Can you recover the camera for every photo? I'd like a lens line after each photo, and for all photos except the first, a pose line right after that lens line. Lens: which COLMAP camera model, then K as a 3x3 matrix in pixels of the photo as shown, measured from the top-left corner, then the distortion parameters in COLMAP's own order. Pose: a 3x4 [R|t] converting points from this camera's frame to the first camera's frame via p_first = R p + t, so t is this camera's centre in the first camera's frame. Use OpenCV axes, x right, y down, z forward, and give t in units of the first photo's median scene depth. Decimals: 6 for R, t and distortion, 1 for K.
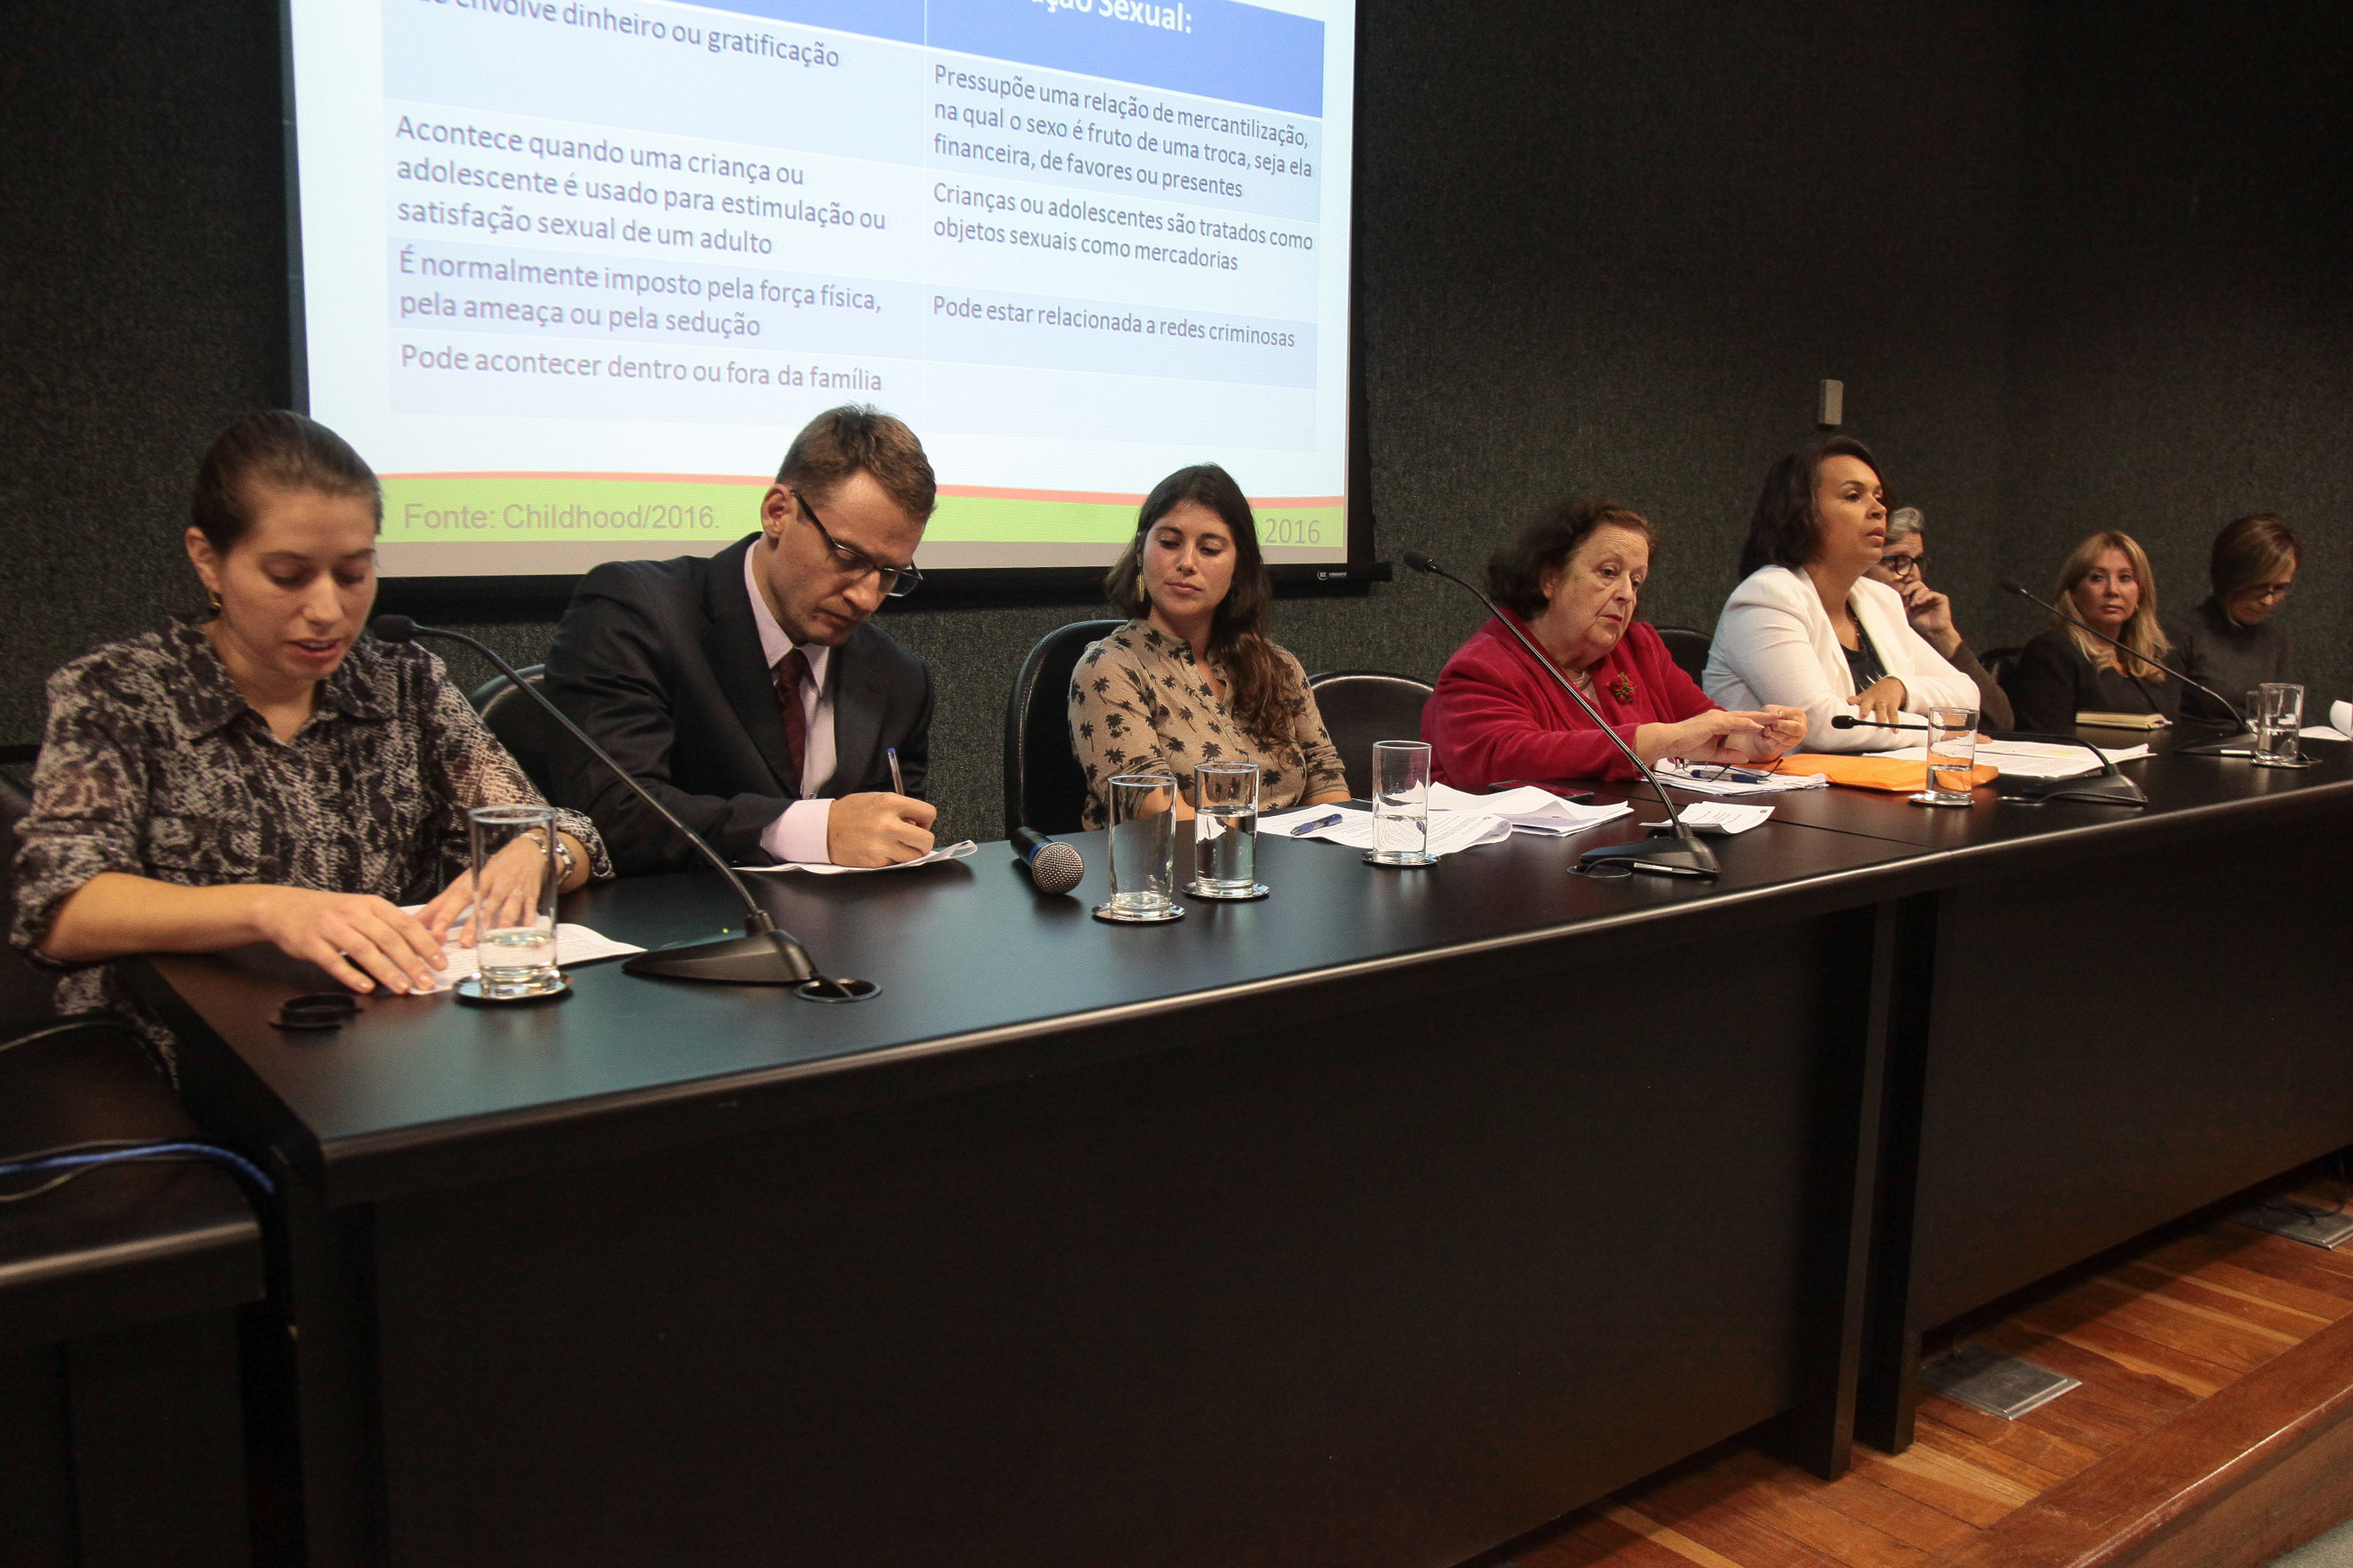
lens RADIAL K [[1913.3, 0, 1206.3], [0, 1913.3, 789.6], [0, 0, 1]] dist [-0.065955, 0.049859]
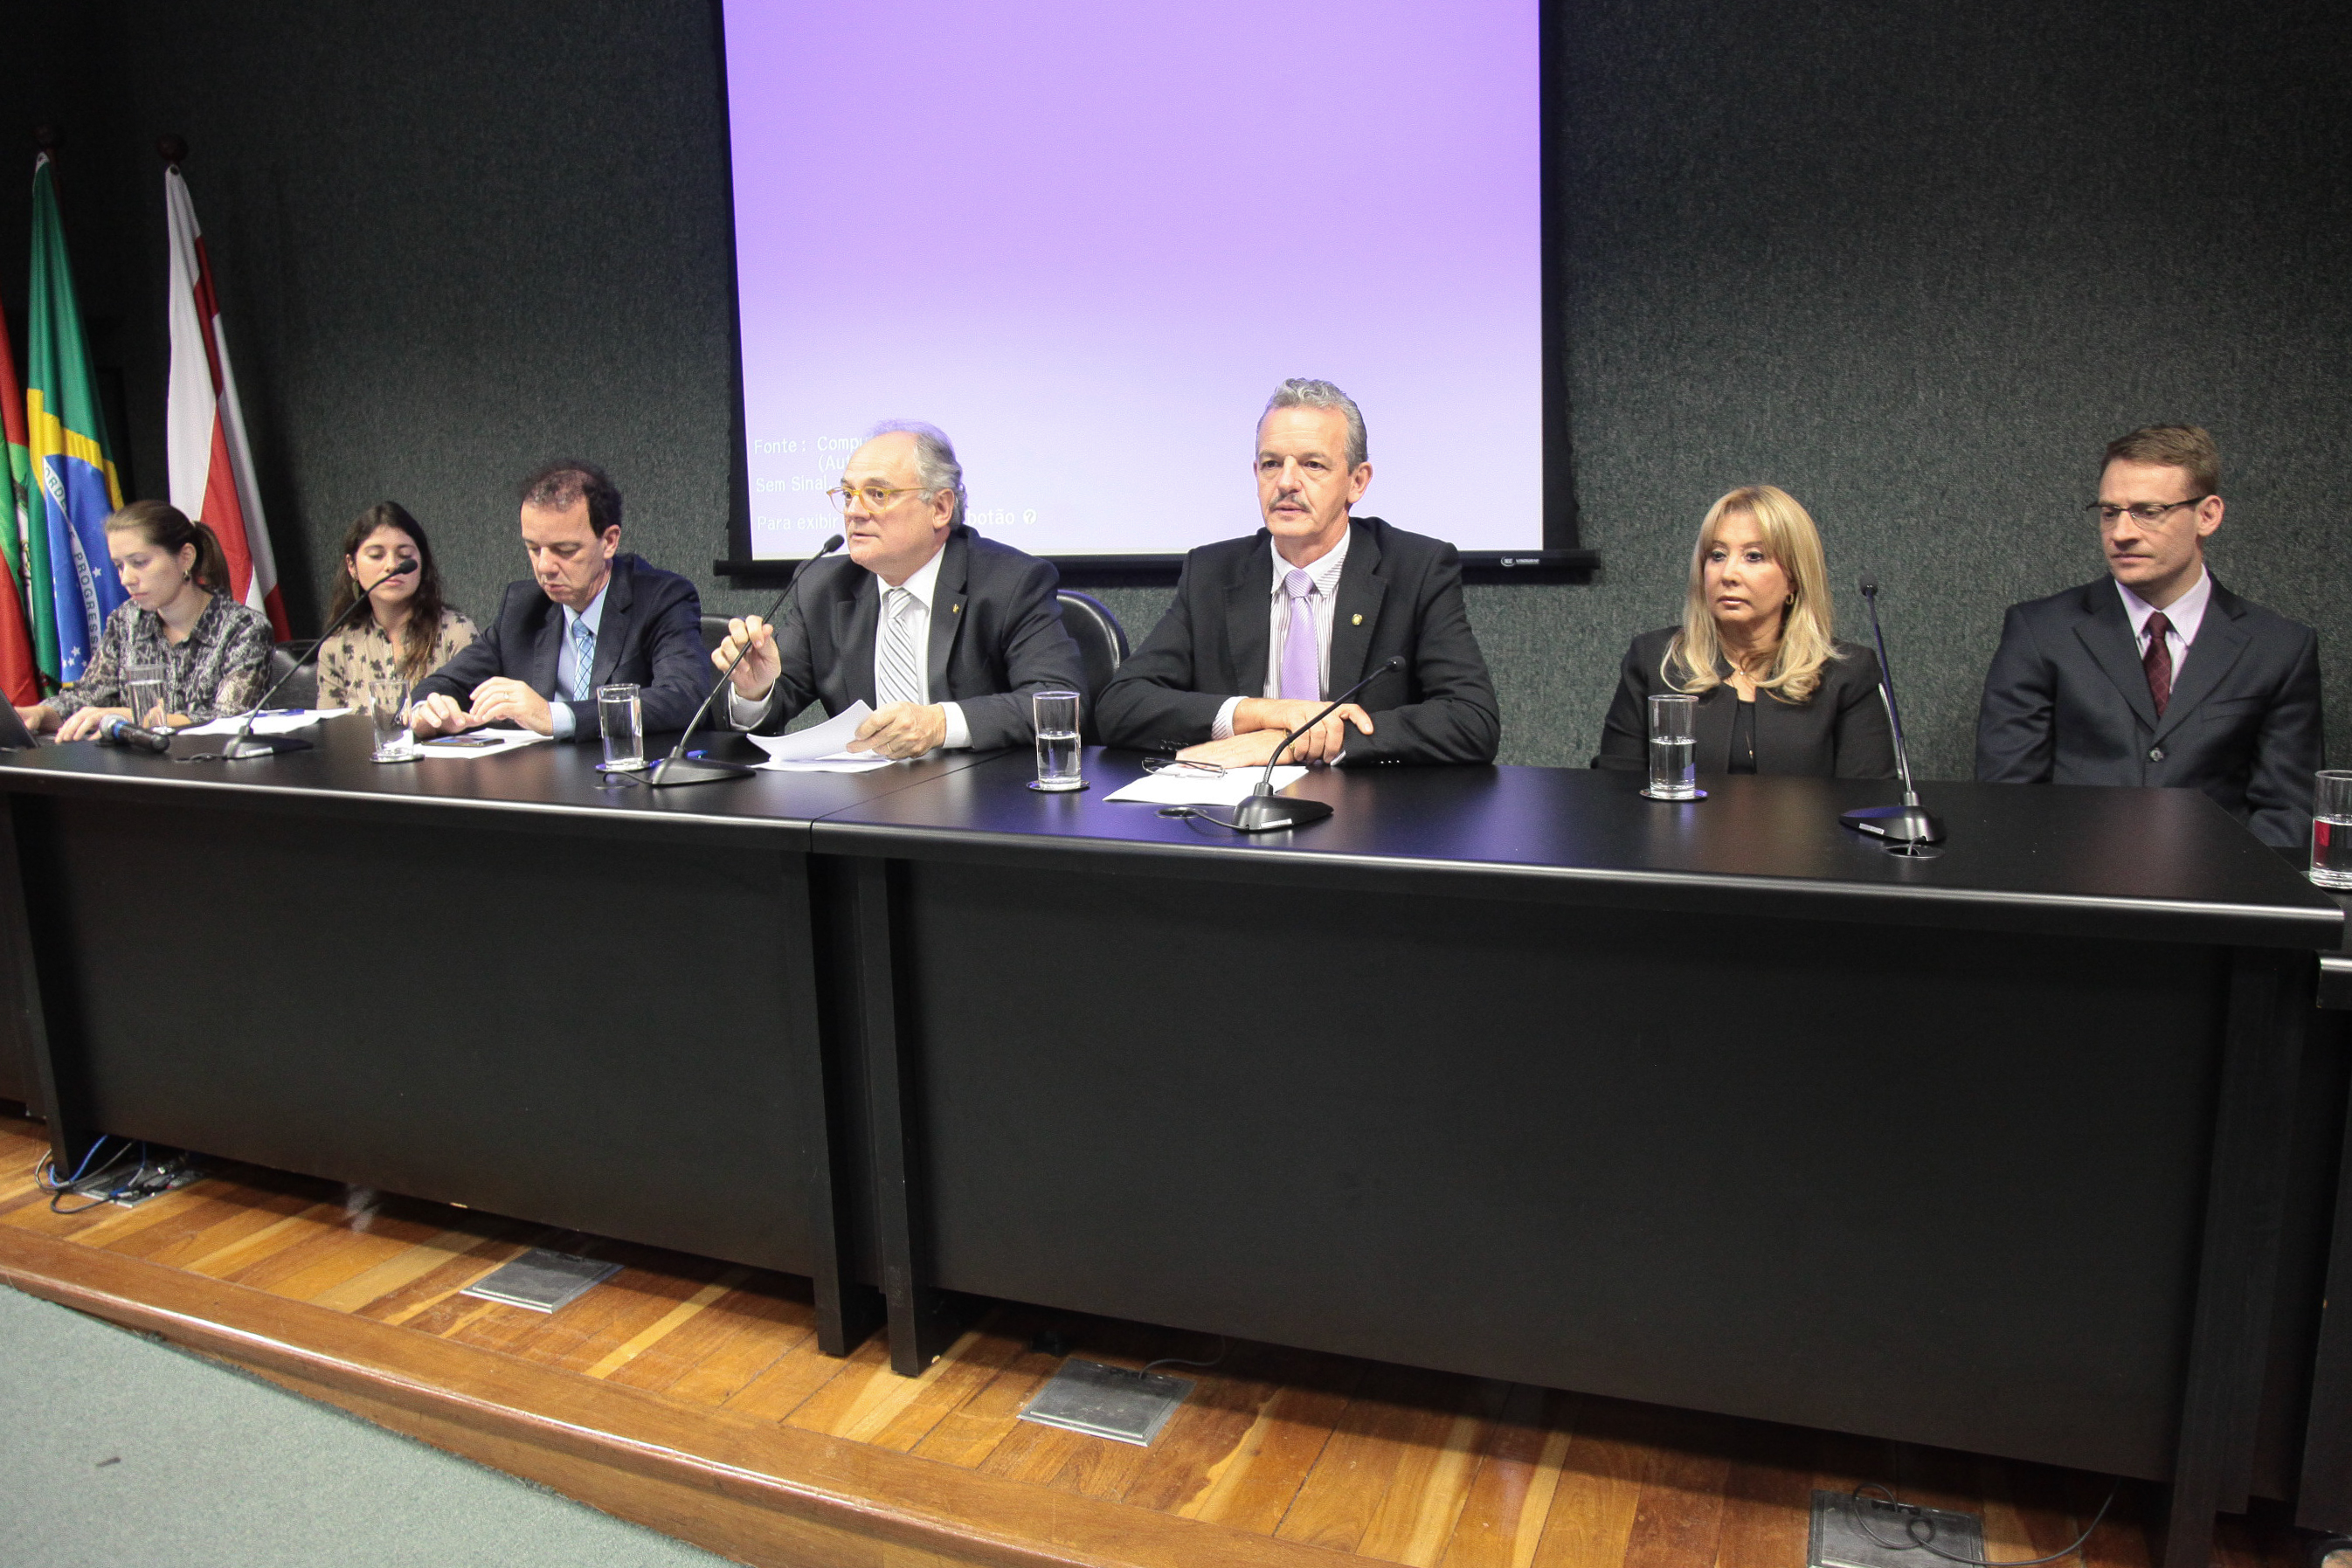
lens RADIAL K [[1657.9, 0, 1194.5], [0, 1657.9, 783.0], [0, 0, 1]] dist [-0.116214, 0.059022]
pose [[0.509074, 0.121938, -0.852042, 1.050781], [-0.096847, 0.991743, 0.084067, -0.072557], [0.855257, 0.039721, 0.516680, 0.556691]]
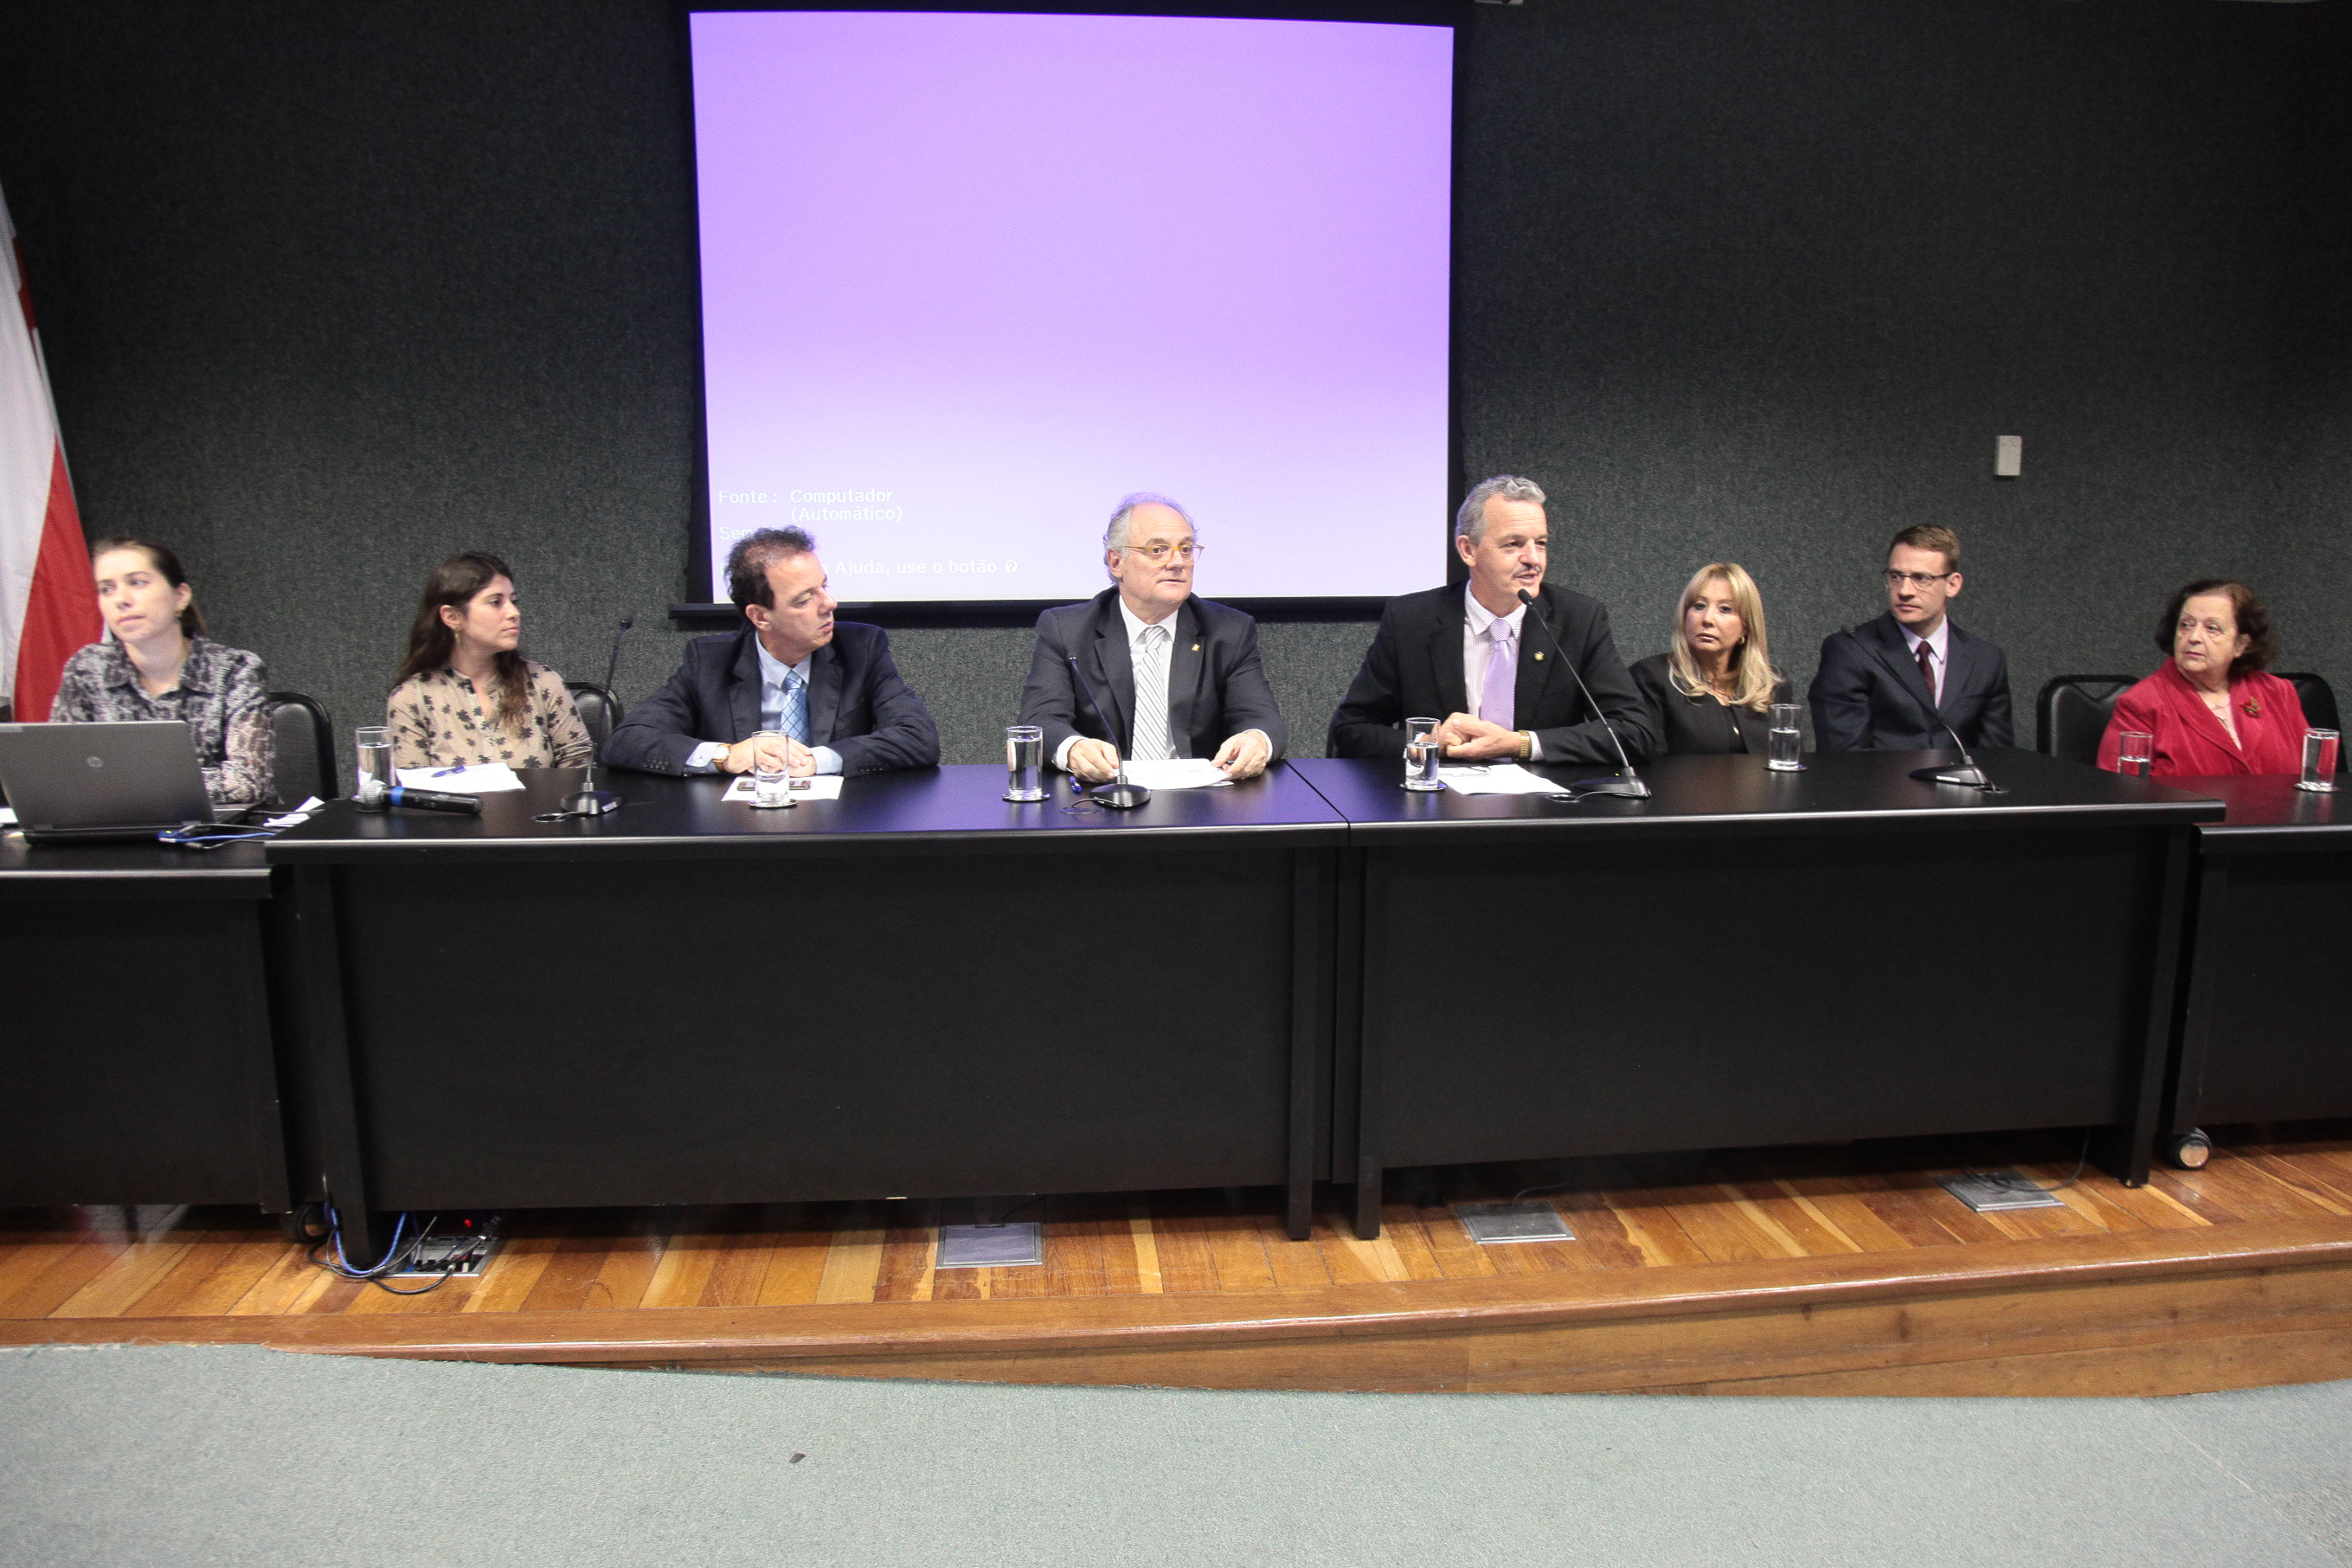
lens RADIAL K [[1658.0, 0, 1192.6], [0, 1658.0, 769.9], [0, 0, 1]] dist [-0.116214, 0.059022]
pose [[0.848675, 0.074440, -0.523650, 0.766132], [-0.065183, 0.997219, 0.036119, -0.037290], [0.524883, 0.003480, 0.851167, -0.119660]]
